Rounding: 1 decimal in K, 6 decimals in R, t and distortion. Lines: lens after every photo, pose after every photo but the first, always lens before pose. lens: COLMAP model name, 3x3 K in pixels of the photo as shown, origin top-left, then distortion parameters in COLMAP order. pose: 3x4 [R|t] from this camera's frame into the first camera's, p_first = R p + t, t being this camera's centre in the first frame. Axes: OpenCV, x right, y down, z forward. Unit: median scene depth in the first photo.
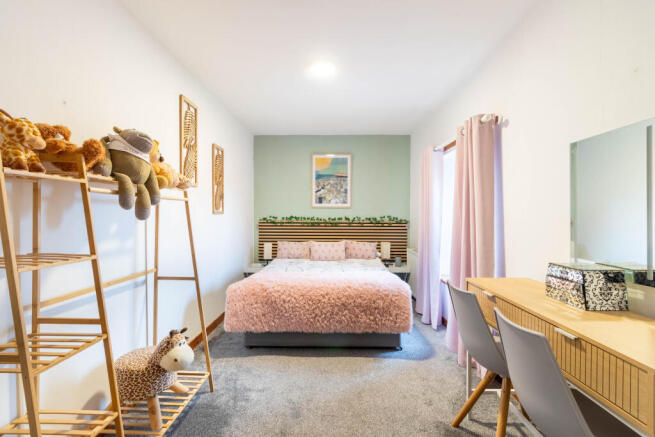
lens RADIAL K [[298.5, 0, 327.3], [0, 298.5, 217.4], [0, 0, 1]] dist [-0.000181, 0.000115]
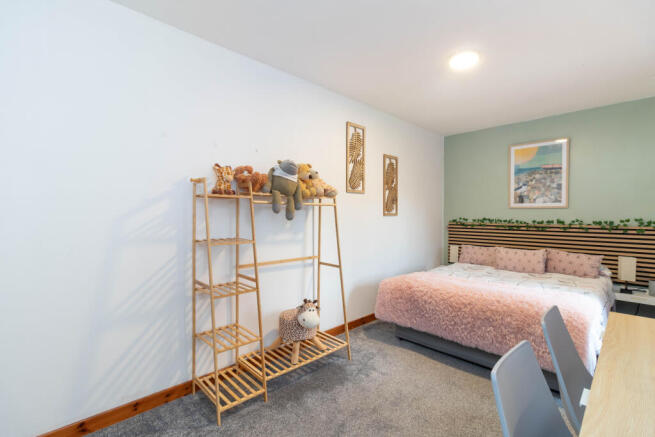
lens RADIAL K [[298.5, 0, 330.8], [0, 298.5, 218.1], [0, 0, 1]] dist [-0.000181, 0.000115]
pose [[0.712357, 0.007968, -0.701772, 0.339005], [-0.008677, 0.999959, 0.002546, -0.004809], [0.701764, 0.004276, 0.712397, 0.049147]]
